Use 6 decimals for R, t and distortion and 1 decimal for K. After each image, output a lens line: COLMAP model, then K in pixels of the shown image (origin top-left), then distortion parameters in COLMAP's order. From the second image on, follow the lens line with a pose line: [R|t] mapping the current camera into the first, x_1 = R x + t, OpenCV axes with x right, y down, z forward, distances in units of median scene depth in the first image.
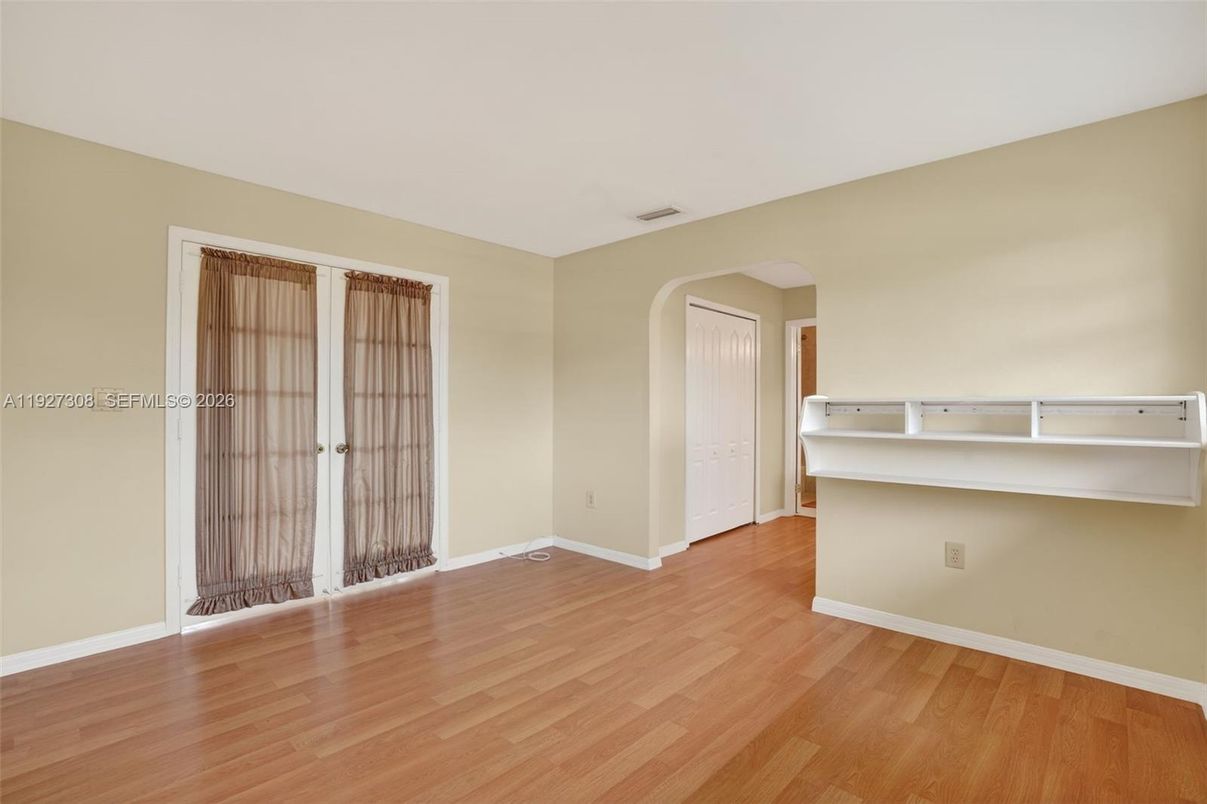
lens RADIAL K [[561.2, 0, 602.3], [0, 561.2, 405.1], [0, 0, 1]] dist [-0.018809, 0.000893]
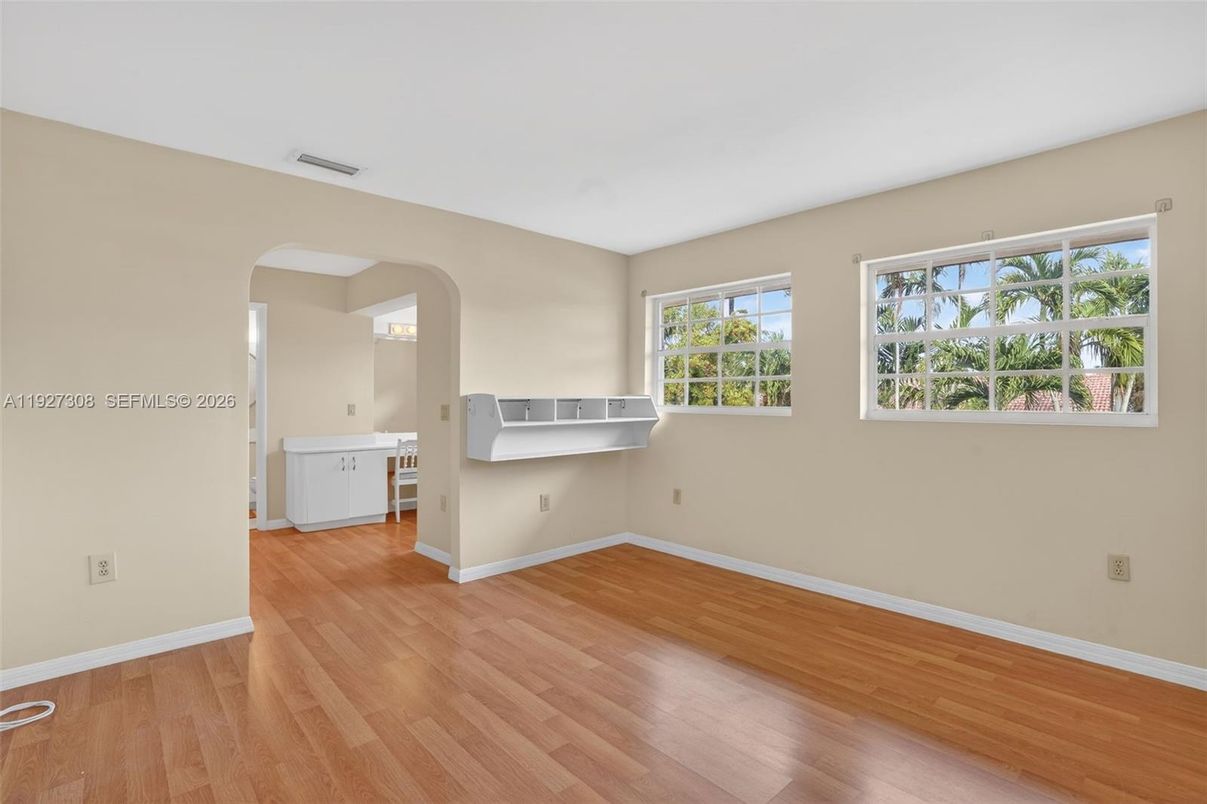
lens RADIAL K [[561.2, 0, 602.0], [0, 561.2, 399.7], [0, 0, 1]] dist [-0.018809, 0.000893]
pose [[0.091533, 0.003188, 0.995797, -0.858667], [-0.000017, 0.999995, -0.003200, -0.003292], [-0.995802, 0.000276, 0.091532, 0.706516]]
